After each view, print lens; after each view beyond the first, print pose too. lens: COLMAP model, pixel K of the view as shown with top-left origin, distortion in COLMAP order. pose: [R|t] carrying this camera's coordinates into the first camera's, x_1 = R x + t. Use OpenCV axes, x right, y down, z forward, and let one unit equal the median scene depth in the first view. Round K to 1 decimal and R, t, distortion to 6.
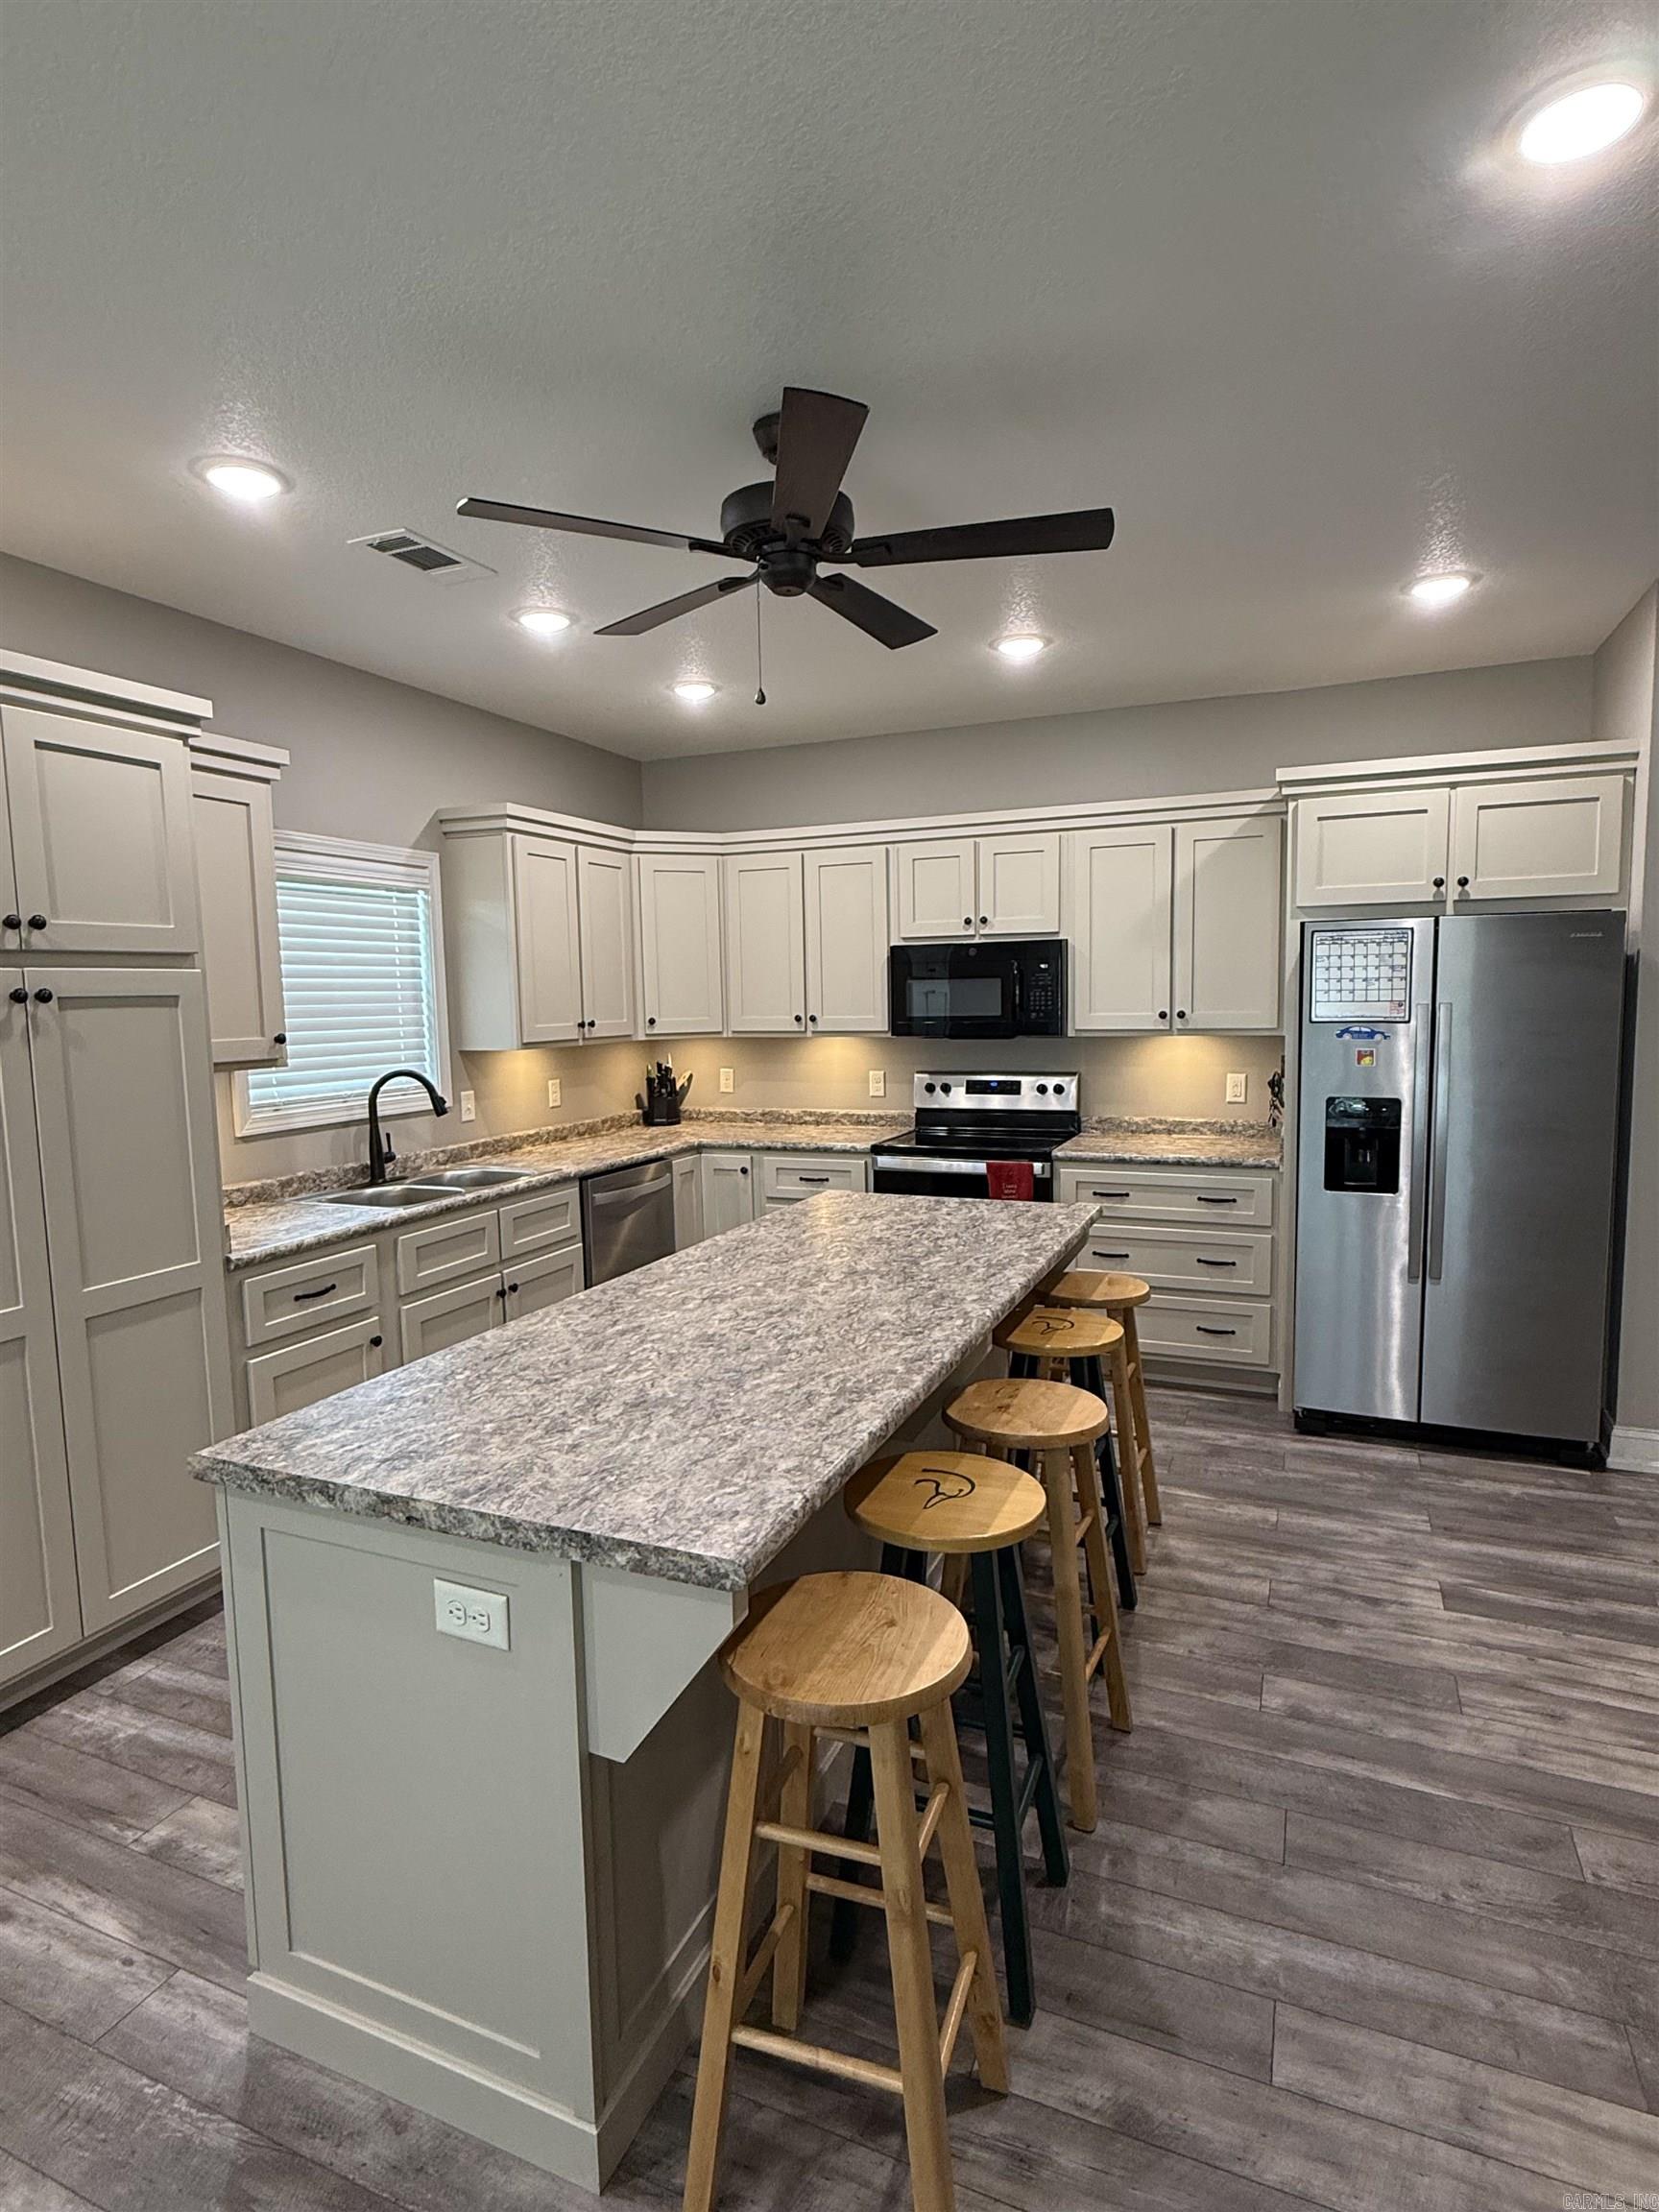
lens RADIAL K [[1150.3, 0, 822.5], [0, 1150.3, 1105.6], [0, 0, 1]] dist [-0.000112, 0.000544]
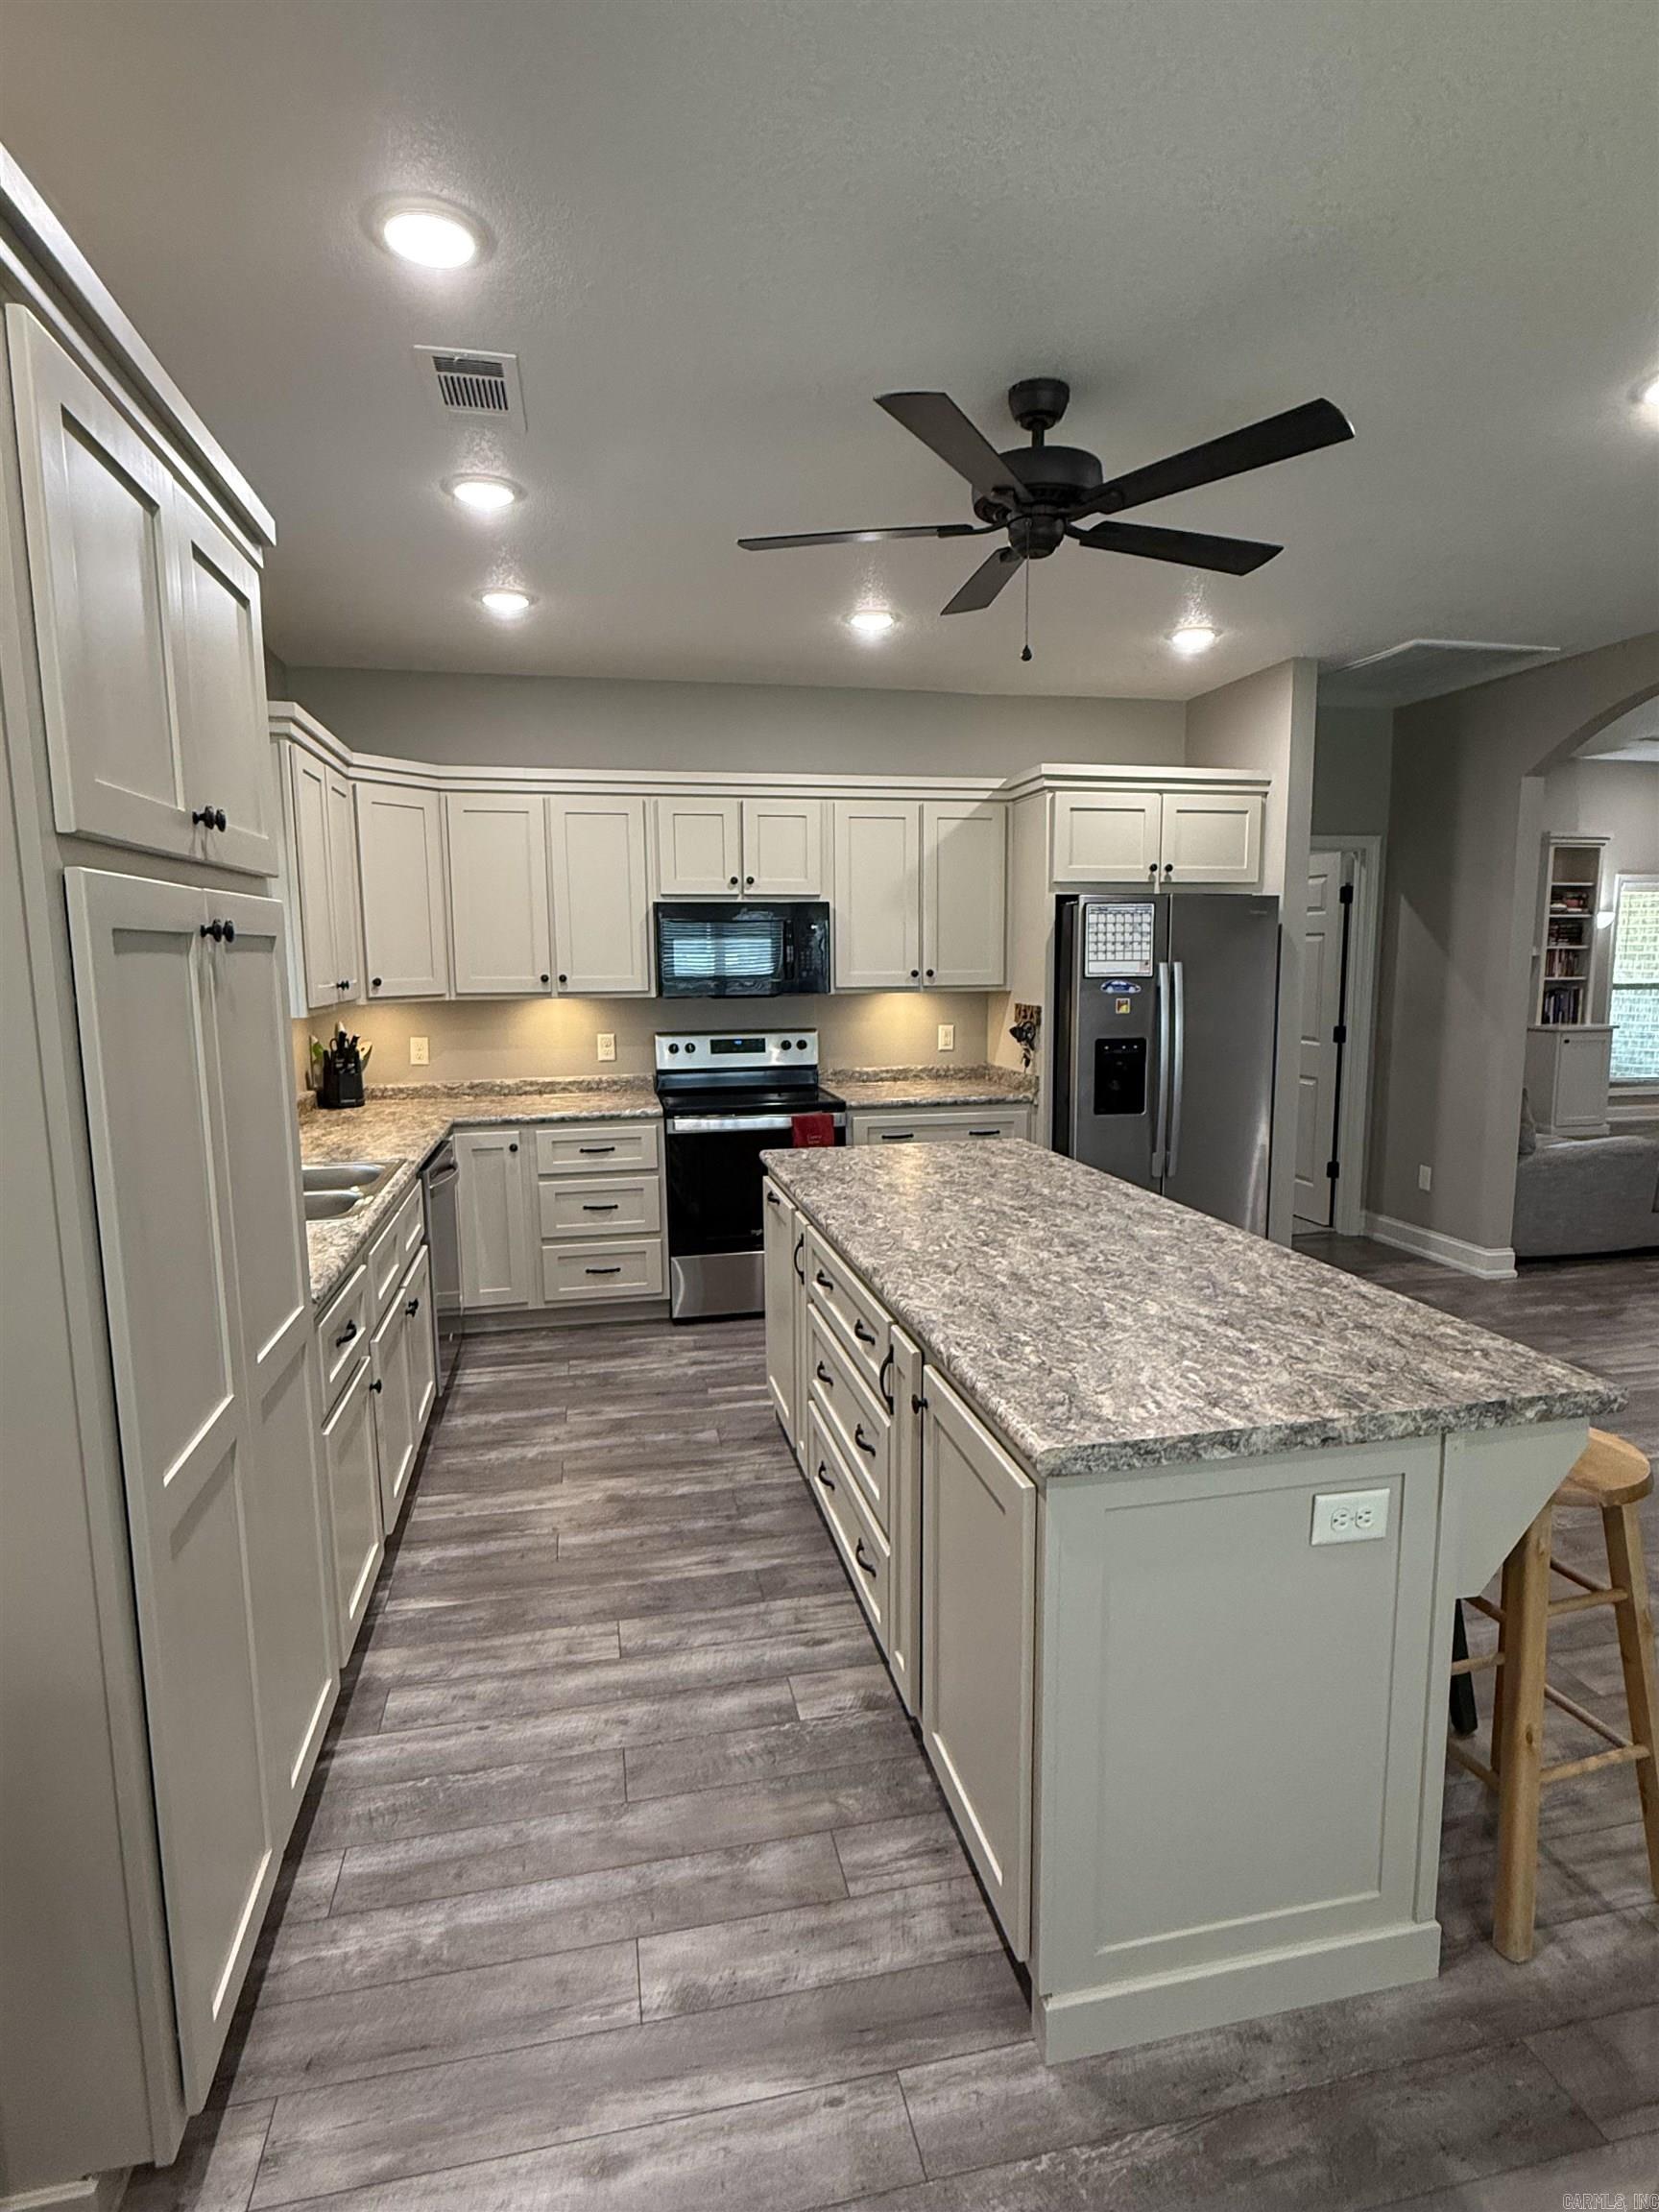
lens RADIAL K [[1150.3, 0, 827.7], [0, 1150.3, 1108.0], [0, 0, 1]] dist [-0.000112, 0.000544]
pose [[0.813867, -0.067763, 0.577087, -0.610810], [0.051078, 0.997675, 0.045114, -0.004255], [-0.578802, -0.007240, 0.815436, 0.195771]]
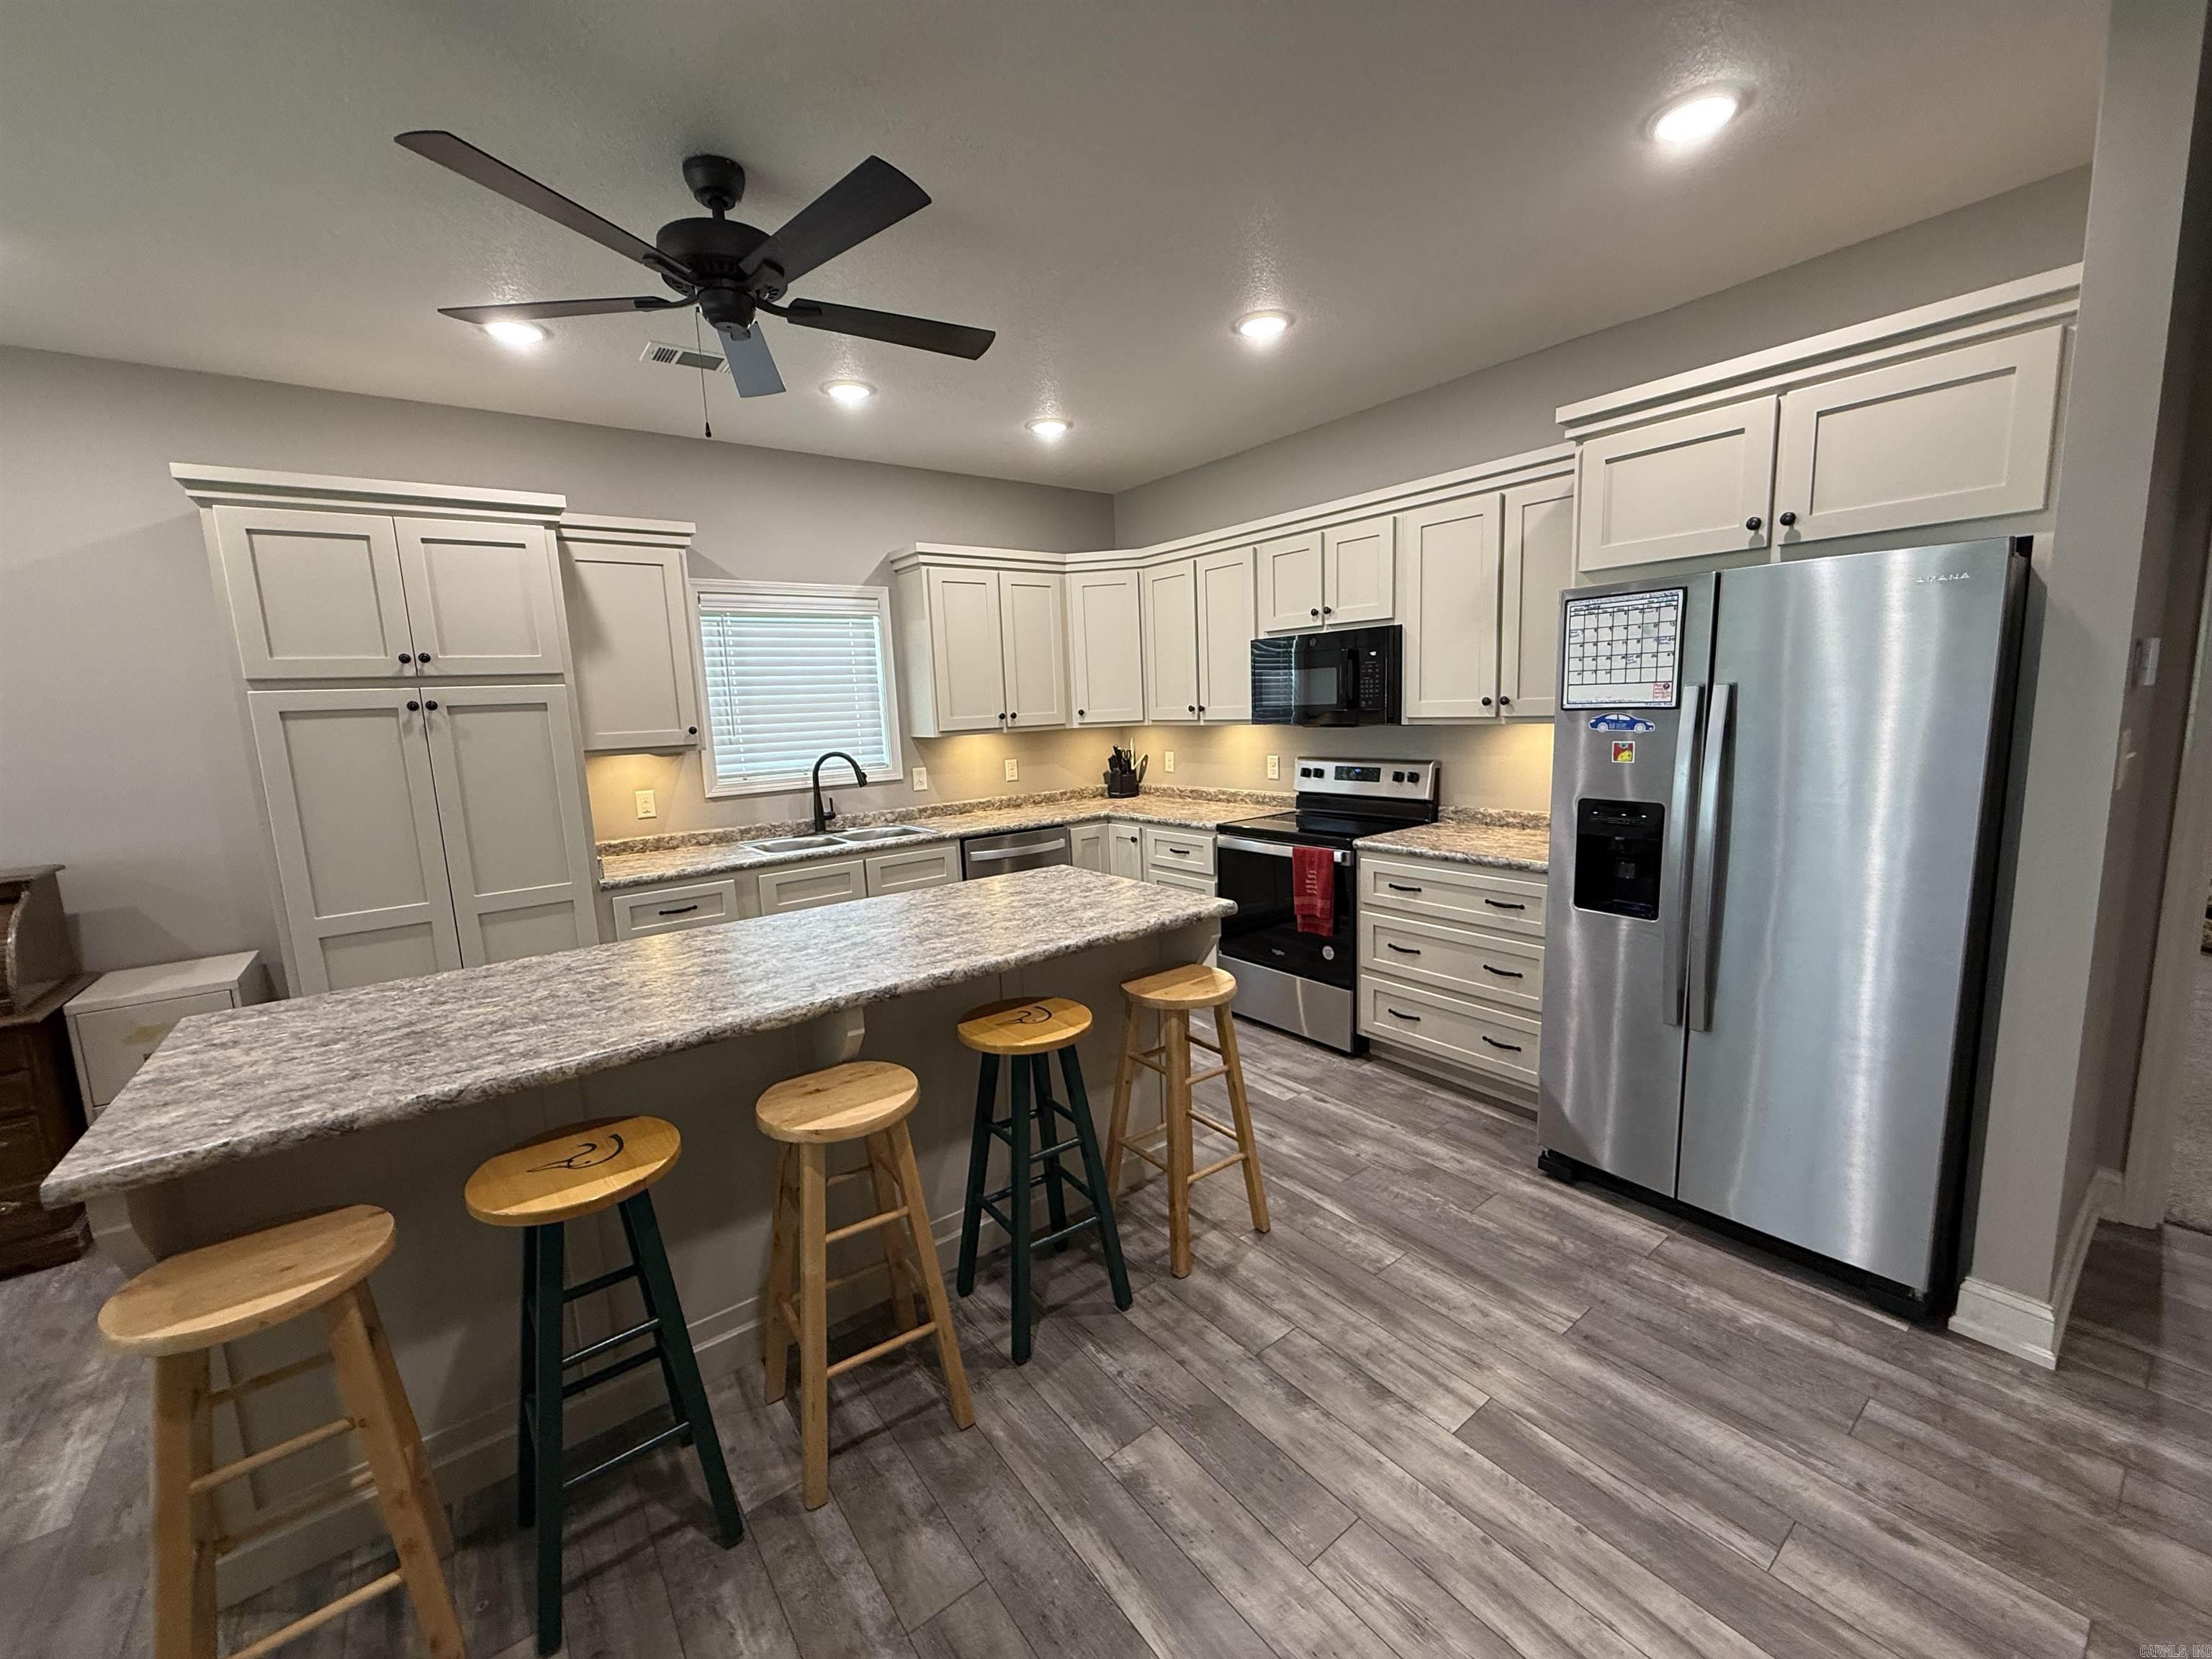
lens RADIAL K [[883.3, 0, 1093.4], [0, 883.3, 828.4], [0, 0, 1]] dist [0.001249, 0.000602]
pose [[0.869608, 0.054468, -0.490729, 0.537535], [-0.023319, 0.997318, 0.069373, -0.026442], [0.493192, -0.048884, 0.868546, 0.309484]]
